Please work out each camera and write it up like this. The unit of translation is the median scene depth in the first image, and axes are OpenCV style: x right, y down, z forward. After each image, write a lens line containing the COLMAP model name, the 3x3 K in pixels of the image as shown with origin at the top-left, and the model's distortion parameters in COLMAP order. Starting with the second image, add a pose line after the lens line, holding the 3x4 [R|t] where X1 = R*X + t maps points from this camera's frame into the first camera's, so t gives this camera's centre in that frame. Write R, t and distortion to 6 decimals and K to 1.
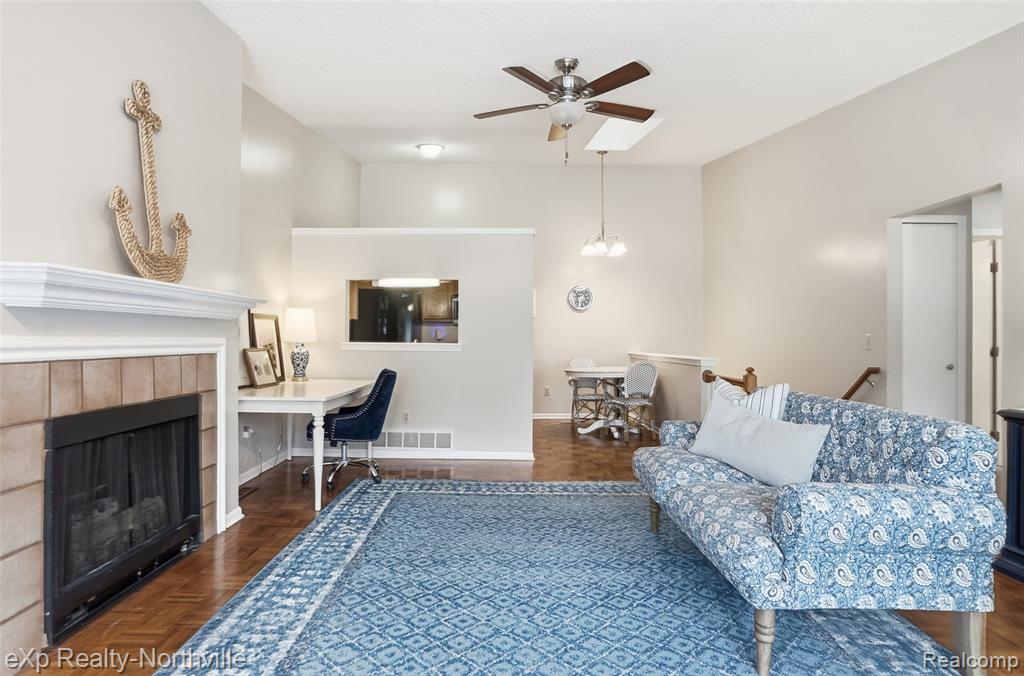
lens RADIAL K [[516.9, 0, 512.0], [0, 516.9, 338.0], [0, 0, 1]] dist [-0.036360, 0.023819]
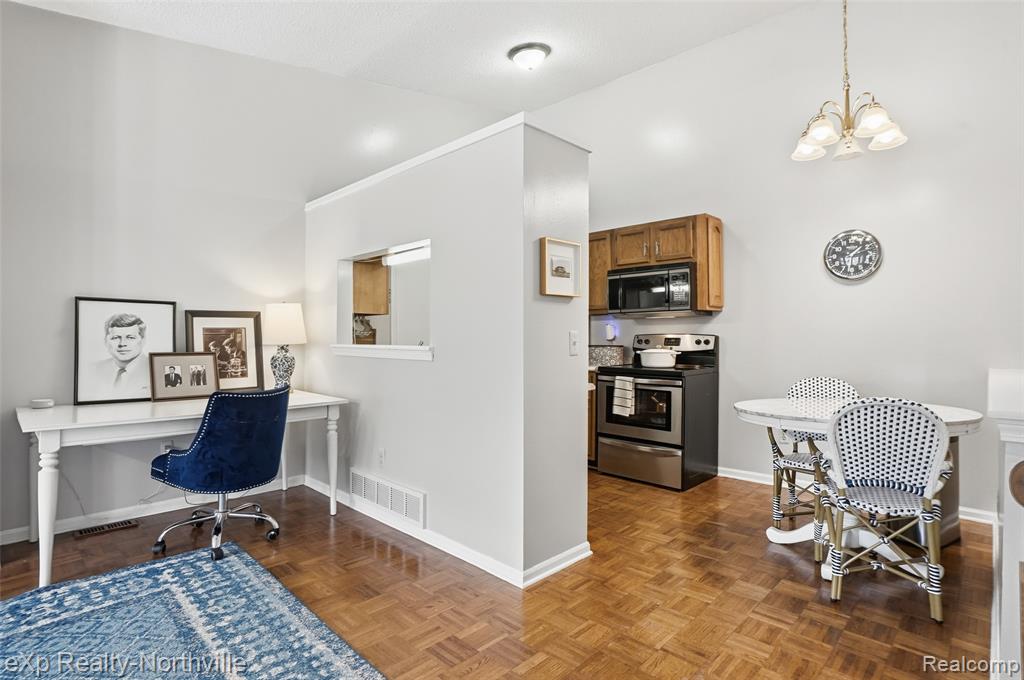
lens RADIAL K [[524.3, 0, 506.9], [0, 524.3, 333.2], [0, 0, 1]] dist [-0.042294, 0.023315]
pose [[0.697884, -0.012520, -0.716102, 0.570409], [0.009871, 0.999920, -0.007862, 0.001333], [0.716143, -0.001581, 0.697952, 0.963692]]
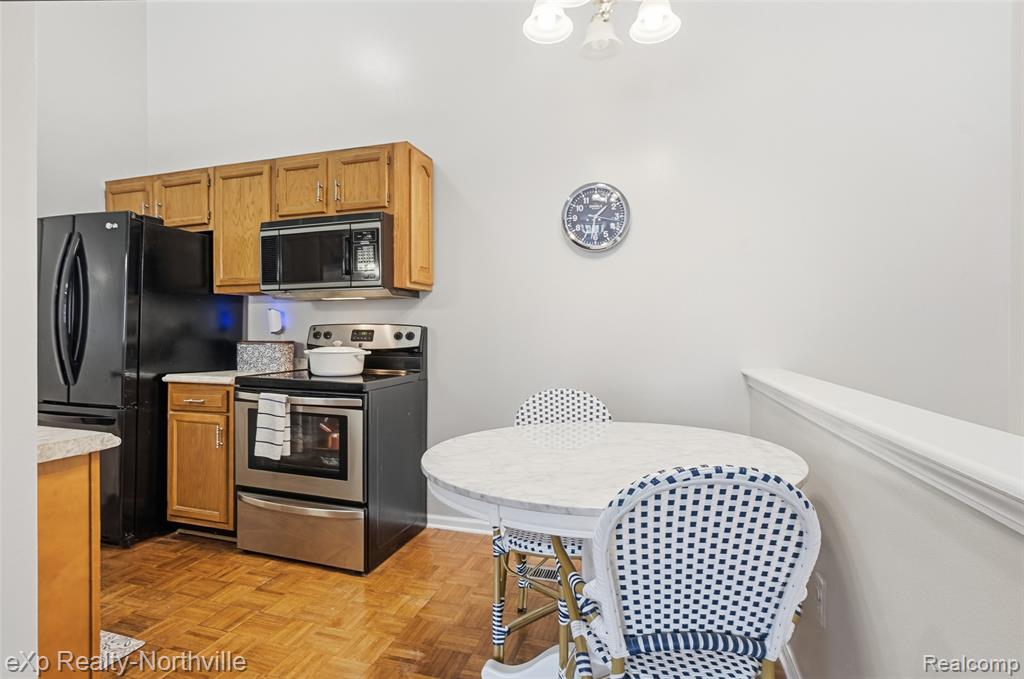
lens RADIAL K [[524.3, 0, 506.9], [0, 524.3, 332.7], [0, 0, 1]] dist [-0.042294, 0.023315]
pose [[0.948154, -0.003242, -0.317795, 0.424757], [0.006337, 0.999942, 0.008706, 0.006002], [0.317749, -0.010268, 0.948119, 1.439096]]
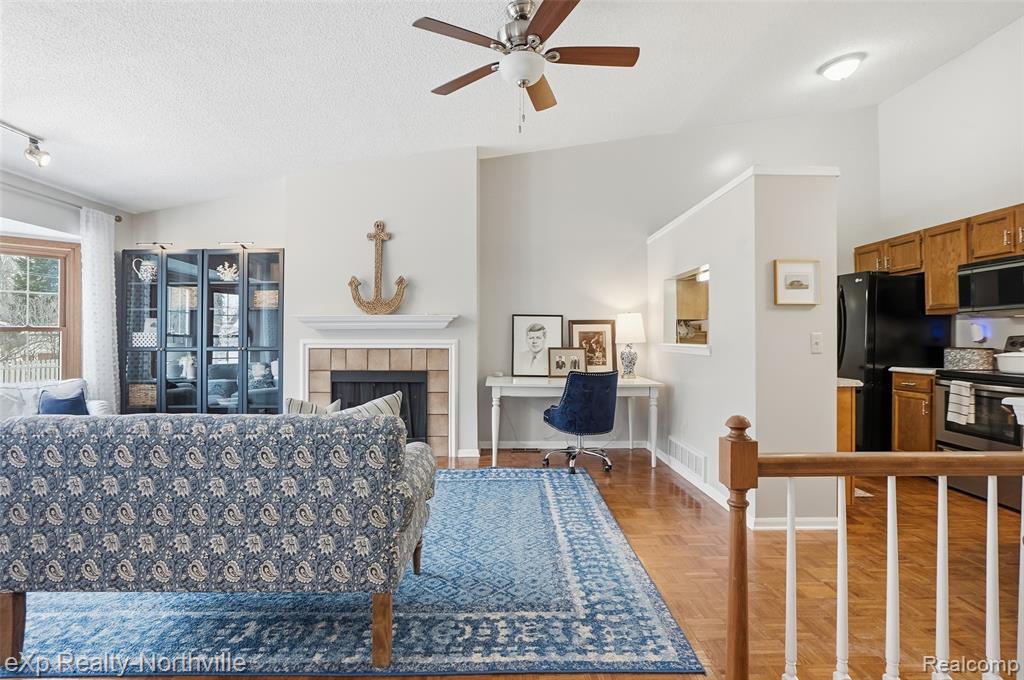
lens RADIAL K [[524.3, 0, 506.9], [0, 524.3, 333.2], [0, 0, 1]] dist [-0.042294, 0.023315]
pose [[0.000247, -0.015318, -0.999883, 1.007223], [0.004641, 0.999872, -0.015316, 0.004865], [0.999989, -0.004636, 0.000318, 1.036222]]
